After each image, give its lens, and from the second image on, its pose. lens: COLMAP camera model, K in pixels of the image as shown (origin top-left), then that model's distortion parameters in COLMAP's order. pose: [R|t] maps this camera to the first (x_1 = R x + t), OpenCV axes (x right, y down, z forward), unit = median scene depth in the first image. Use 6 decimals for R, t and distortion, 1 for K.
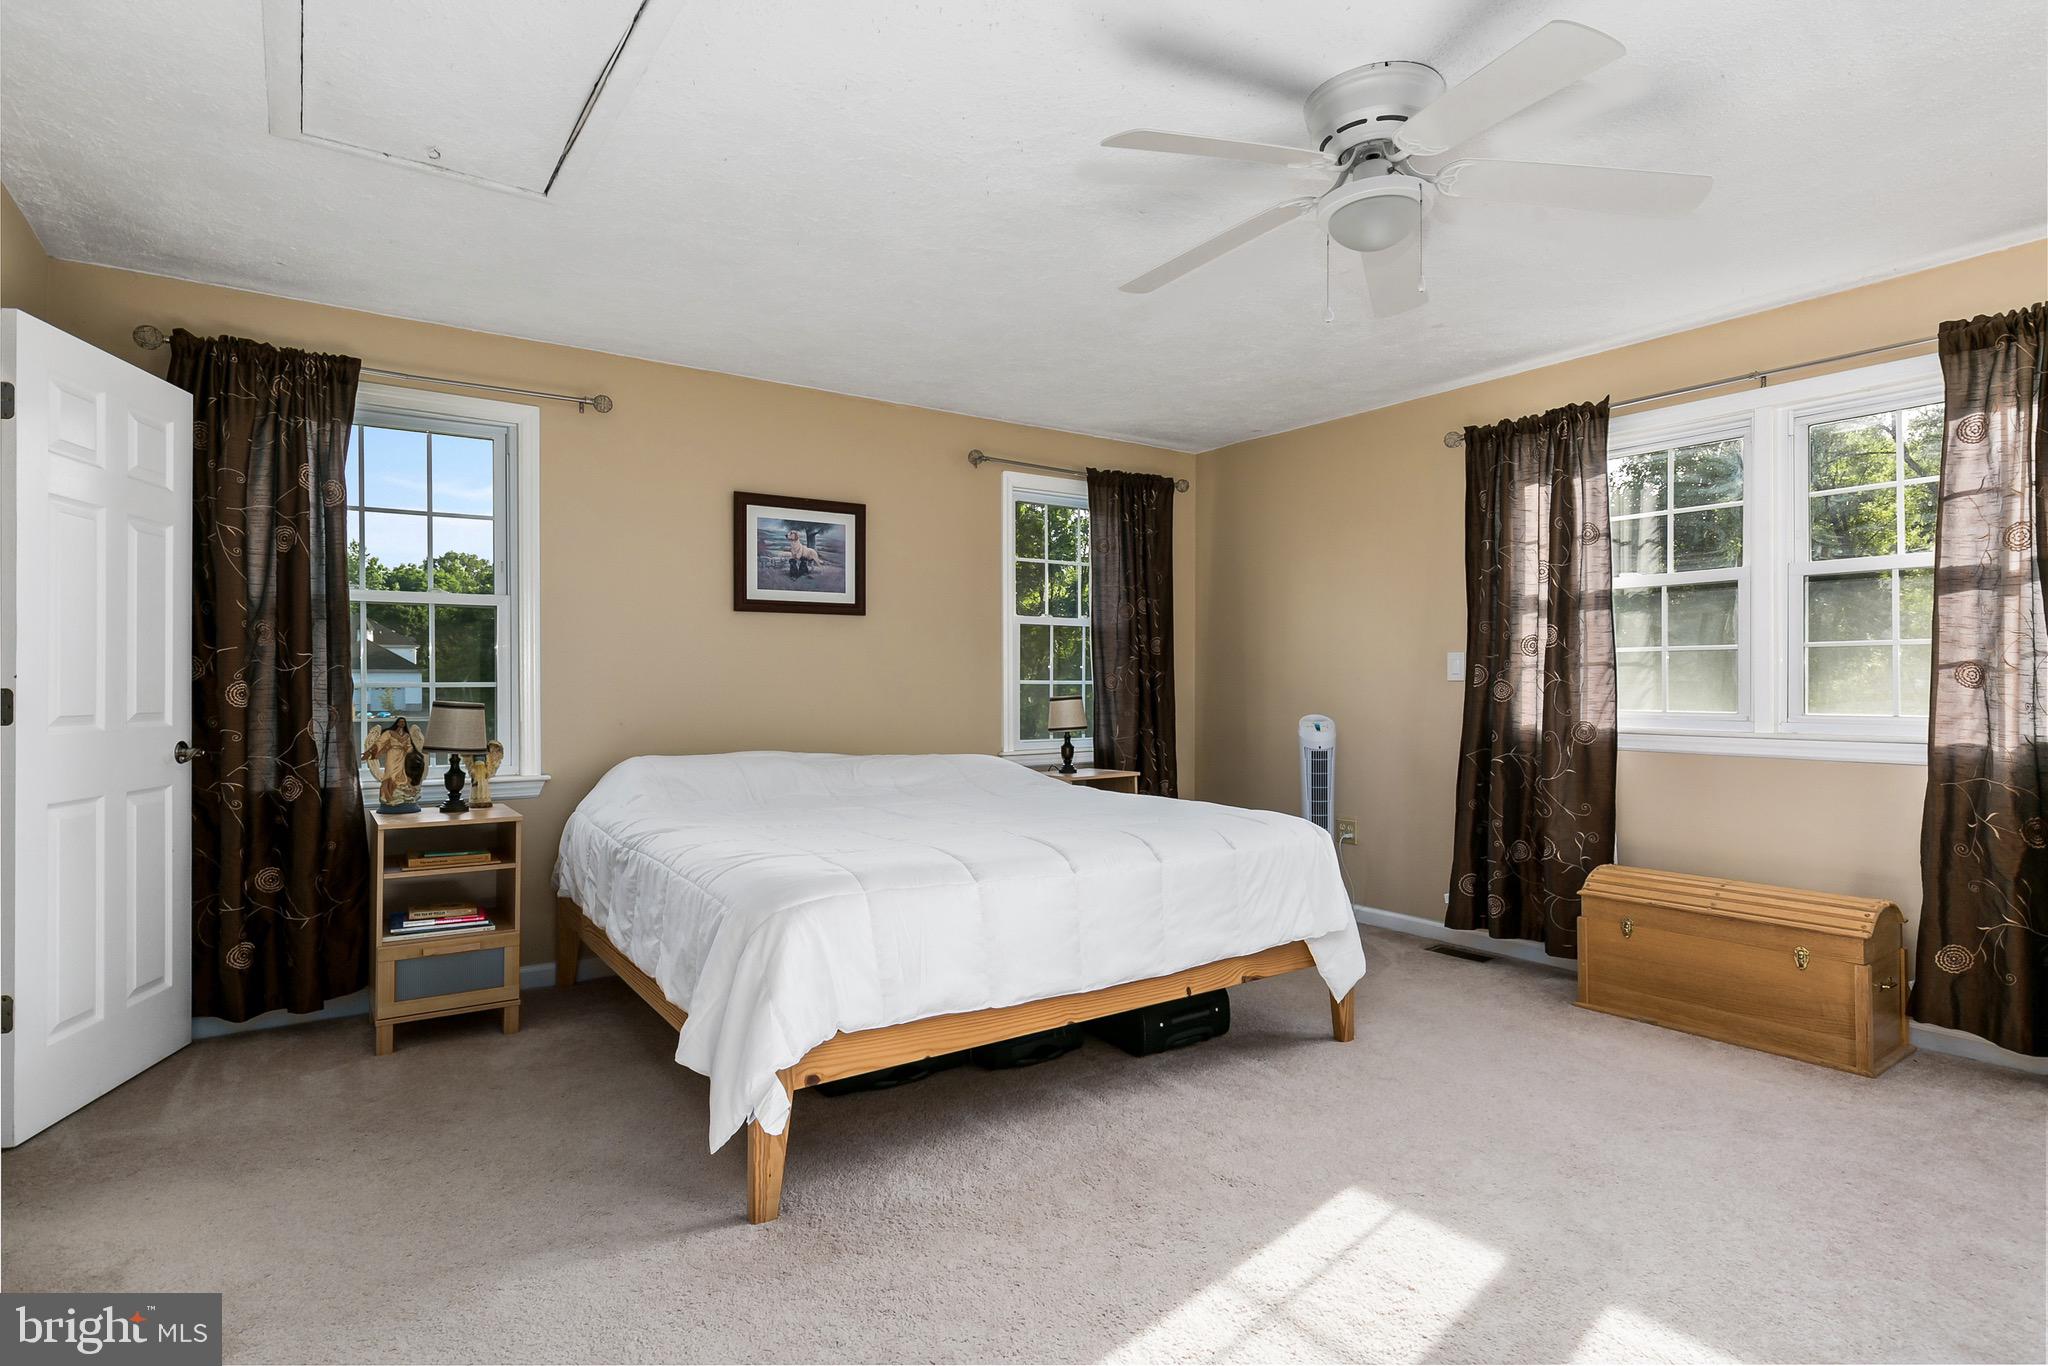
lens RADIAL K [[1041.9, 0, 1024.0], [0, 1041.9, 683.0], [0, 0, 1]] dist [-0.004070, -0.000809]
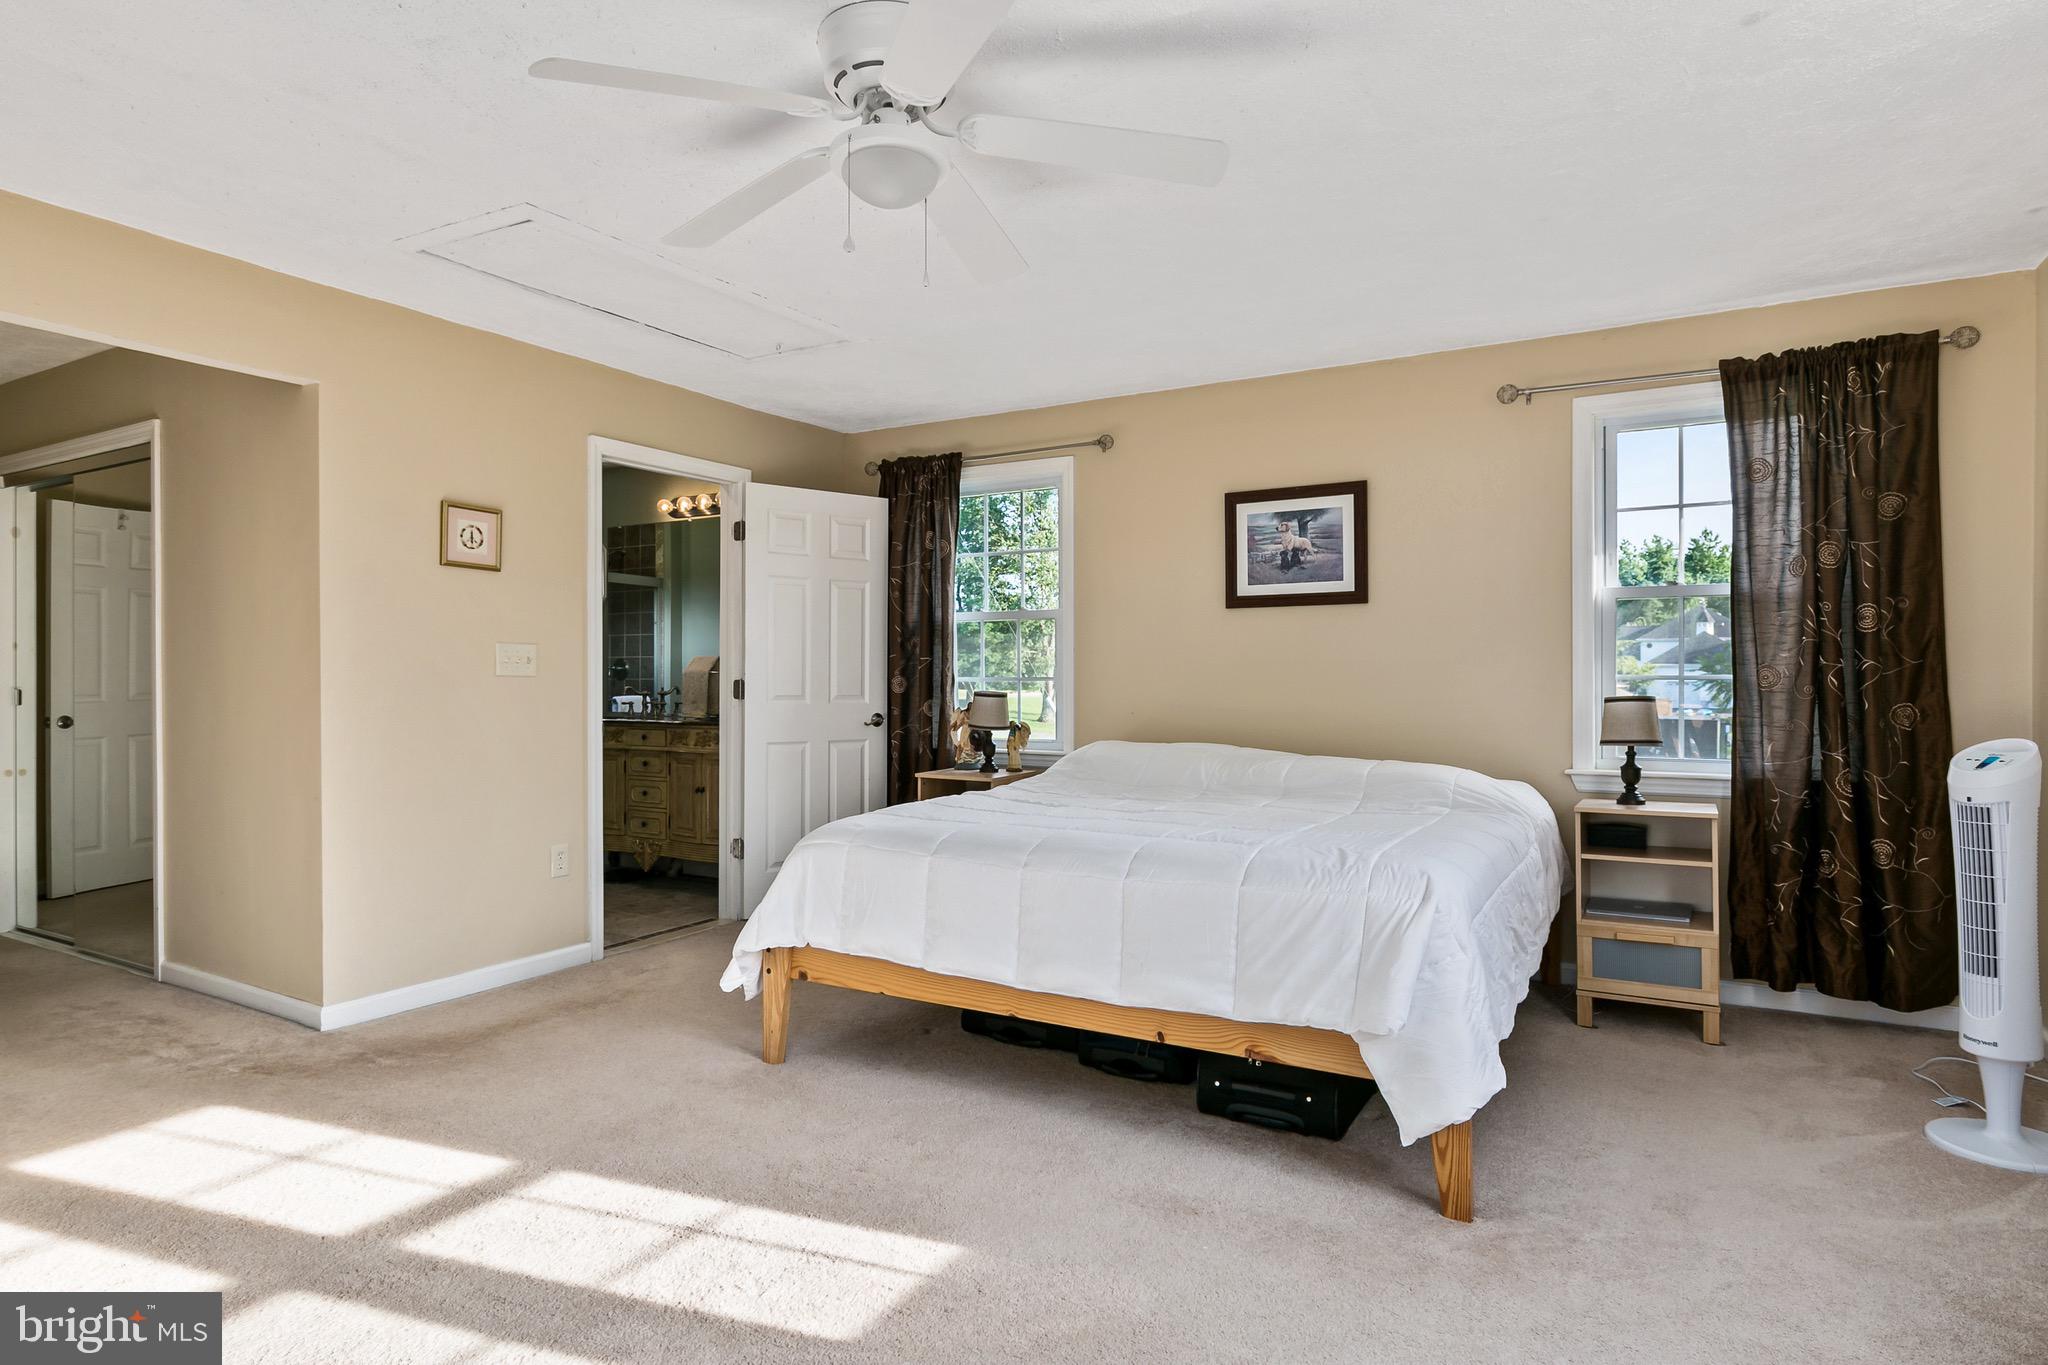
lens RADIAL K [[1105.7, 0, 1028.0], [0, 1105.7, 689.1], [0, 0, 1]] dist [0.001584, 0.000072]
pose [[0.432310, 0.014042, -0.901616, 0.617617], [0.003253, 0.999848, 0.017132, -0.007725], [0.901719, -0.010340, 0.432198, 0.332070]]
